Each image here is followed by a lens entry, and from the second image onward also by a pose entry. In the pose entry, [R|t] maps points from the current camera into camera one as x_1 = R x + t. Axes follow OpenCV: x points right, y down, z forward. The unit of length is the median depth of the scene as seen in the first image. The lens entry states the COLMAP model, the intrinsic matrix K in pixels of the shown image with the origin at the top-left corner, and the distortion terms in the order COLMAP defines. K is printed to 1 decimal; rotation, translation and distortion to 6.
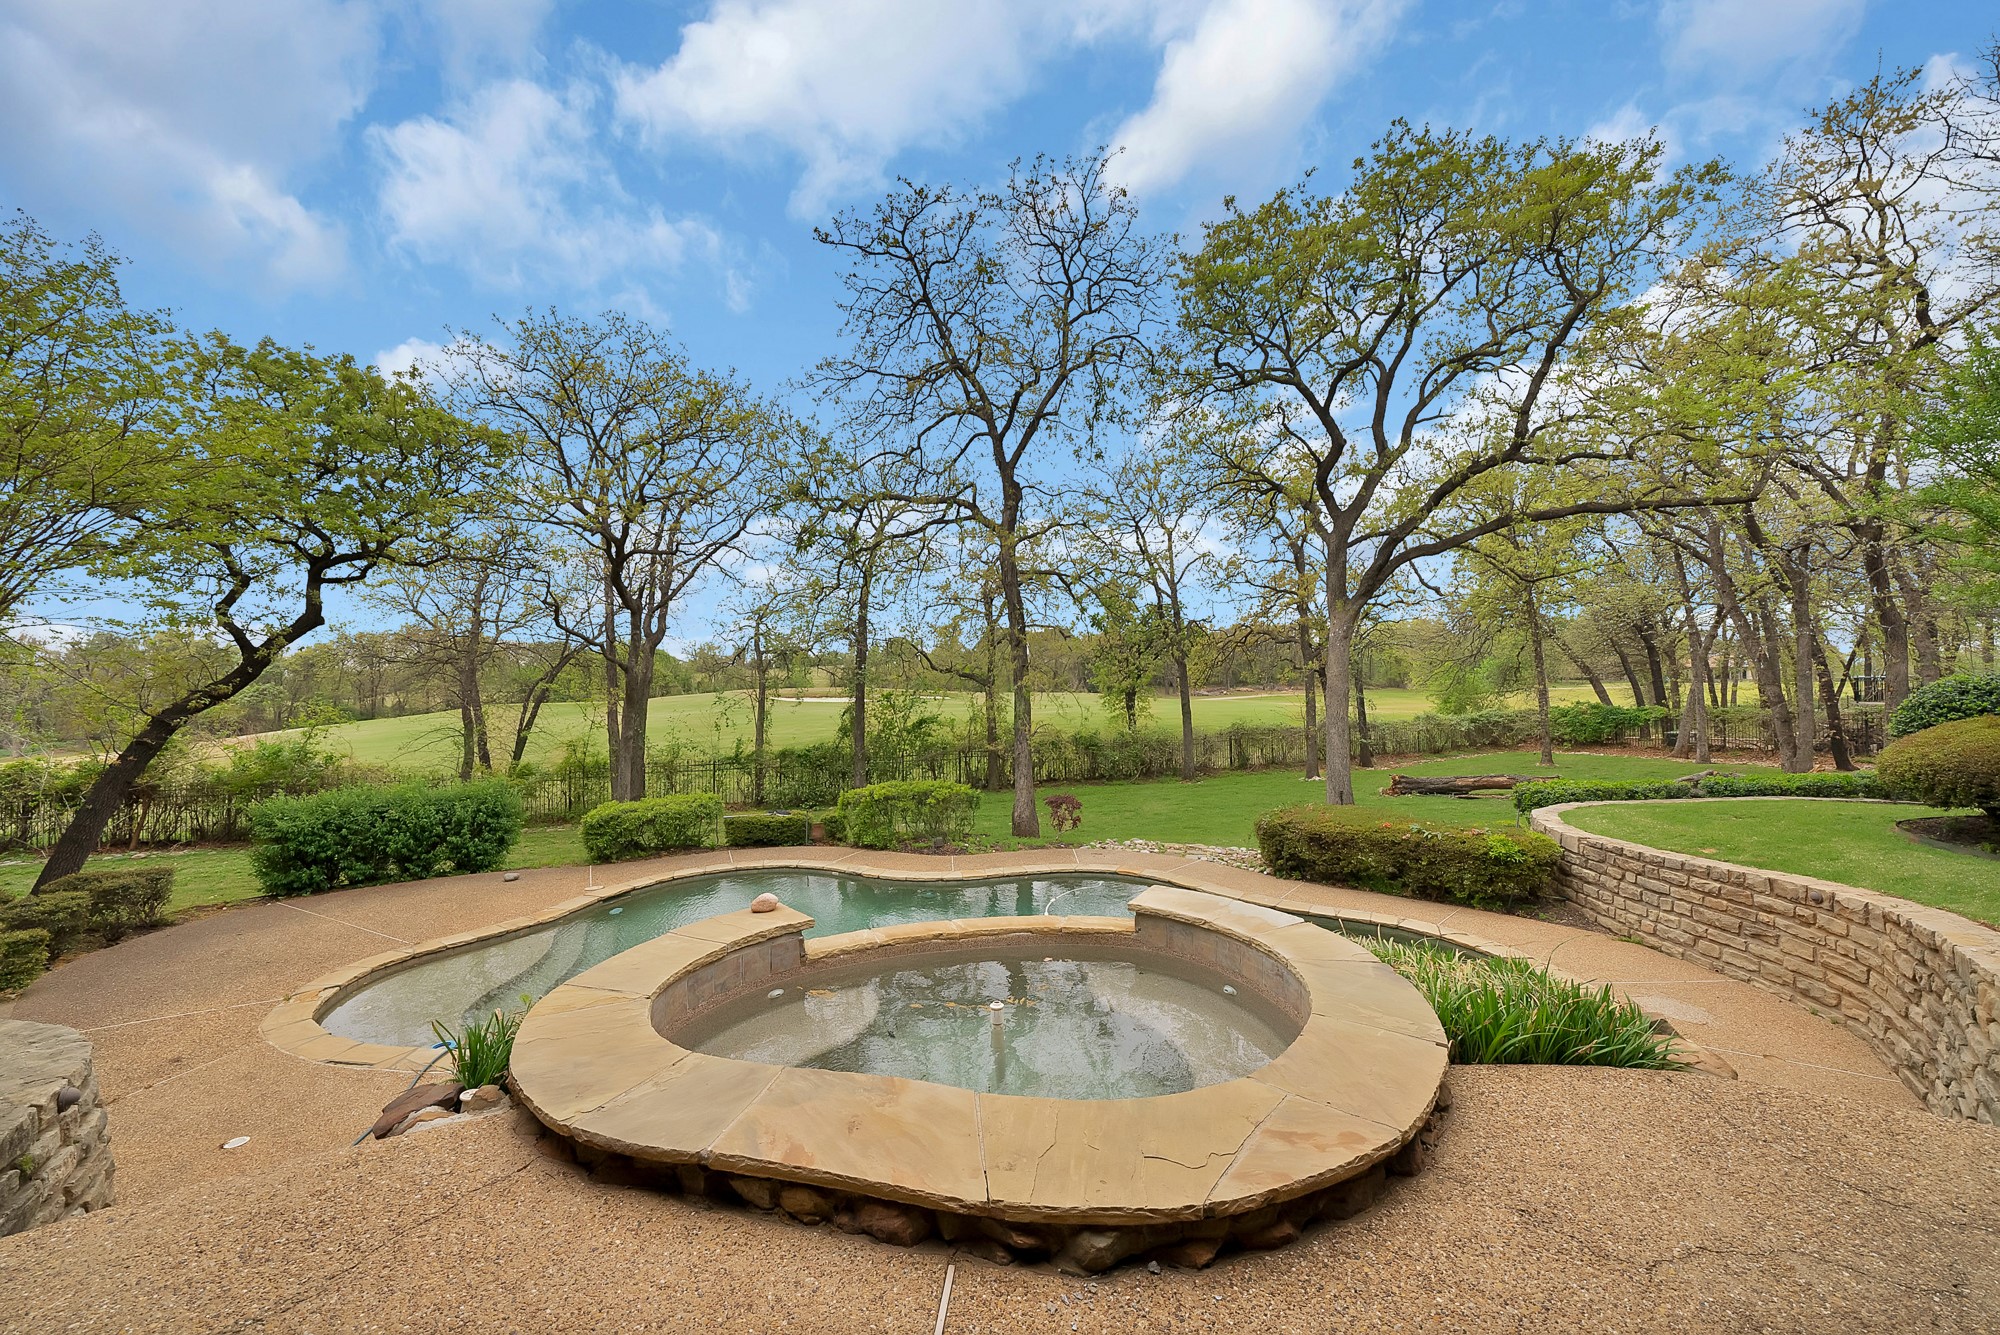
lens RADIAL K [[722.8, 0, 1001.4], [0, 722.8, 678.4], [0, 0, 1]] dist [-0.013056, -0.000044]
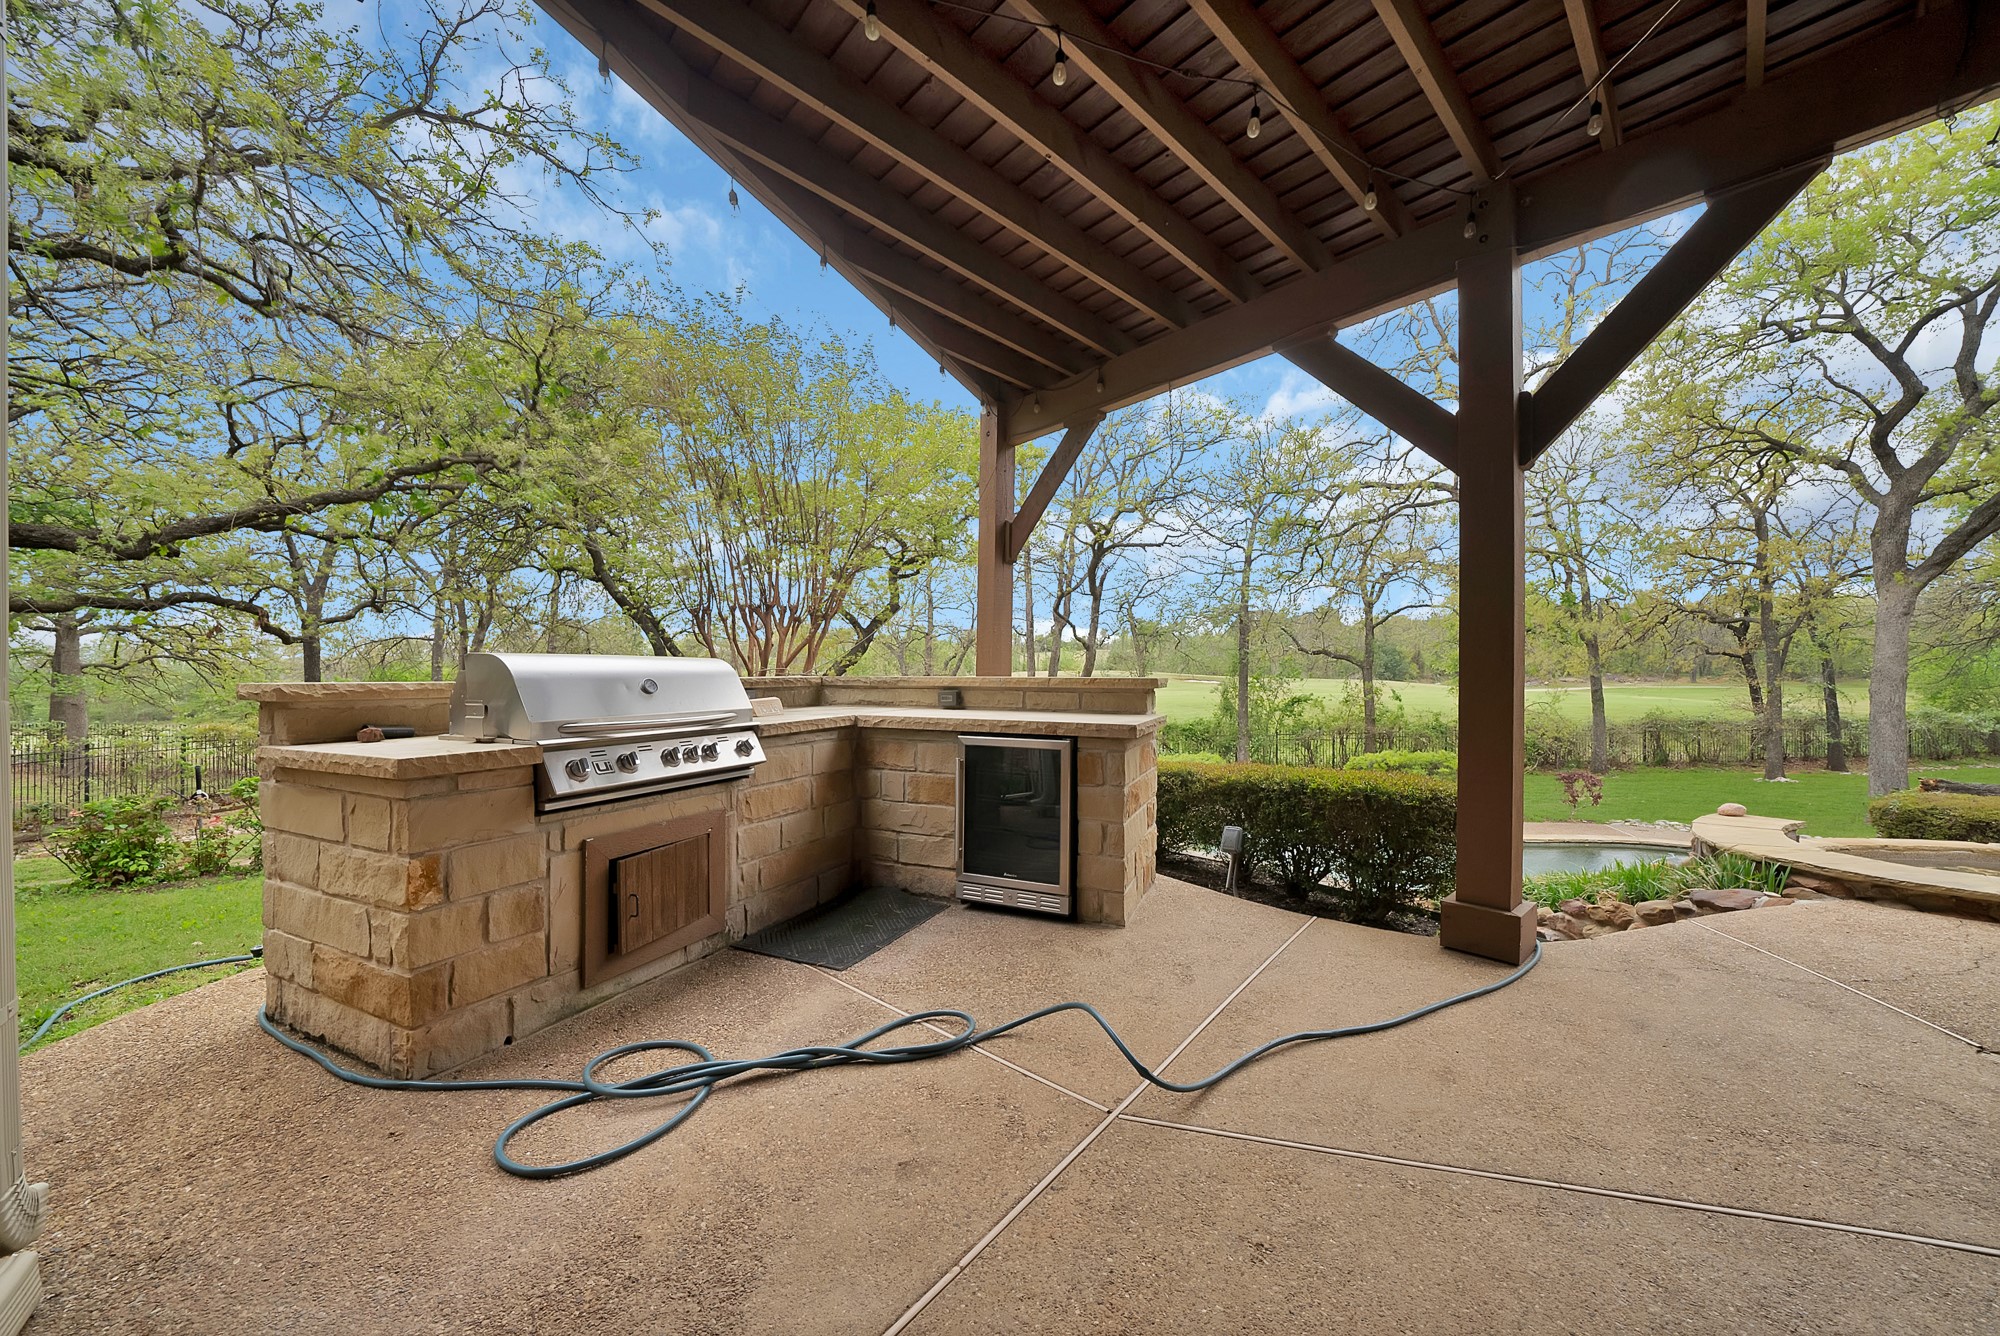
lens RADIAL K [[722.8, 0, 1009.1], [0, 722.8, 674.7], [0, 0, 1]] dist [-0.013056, -0.000044]
pose [[0.949637, 0.015634, -0.312961, -0.189364], [-0.010757, 0.999792, 0.017305, 0.008878], [0.313167, -0.013067, 0.949608, -0.104516]]
